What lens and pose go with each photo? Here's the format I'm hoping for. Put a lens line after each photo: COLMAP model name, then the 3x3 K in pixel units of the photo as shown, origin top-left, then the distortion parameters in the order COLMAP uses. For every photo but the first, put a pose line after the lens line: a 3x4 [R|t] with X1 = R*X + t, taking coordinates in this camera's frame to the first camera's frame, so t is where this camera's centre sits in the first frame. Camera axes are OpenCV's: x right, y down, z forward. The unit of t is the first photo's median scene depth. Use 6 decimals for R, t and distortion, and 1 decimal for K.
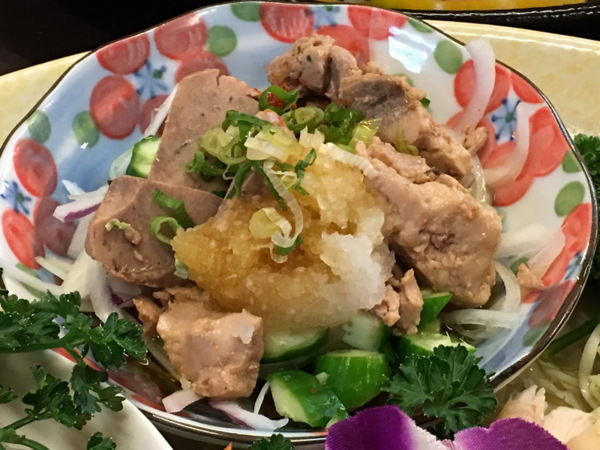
lens RADIAL K [[1336.3, 0, 298.4], [0, 1336.3, 226.1], [0, 0, 1]] dist [0.055030, 0.000000]
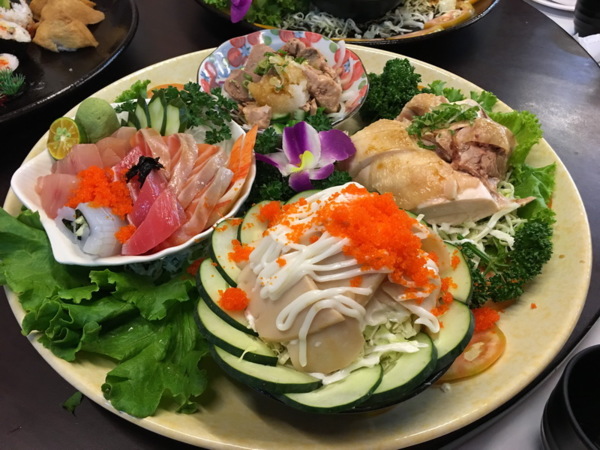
lens RADIAL K [[521.3, 0, 300.7], [0, 521.3, 225.1], [0, 0, 1]] dist [0.079875, -0.141229]
pose [[0.998380, 0.053088, -0.020466, 0.094205], [-0.051543, 0.996229, 0.069799, 0.272557], [0.024094, -0.068631, 0.997351, -0.419715]]
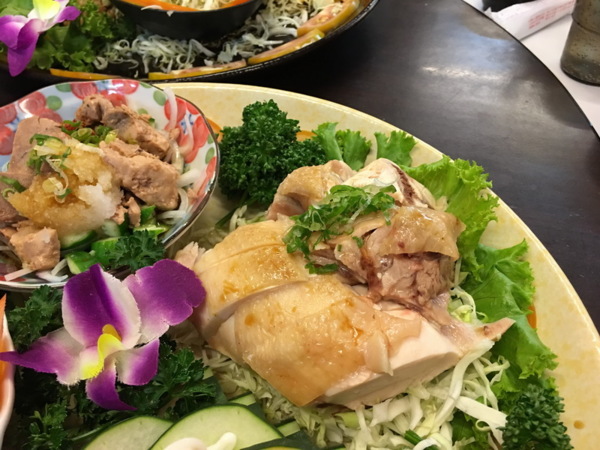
lens RADIAL K [[521.3, 0, 299.6], [0, 521.3, 225.4], [0, 0, 1]] dist [0.079875, -0.141229]
pose [[0.984562, -0.143691, 0.099951, 0.259423], [0.134259, 0.986338, 0.095460, 0.032779], [-0.112302, -0.080567, 0.990403, 0.123734]]
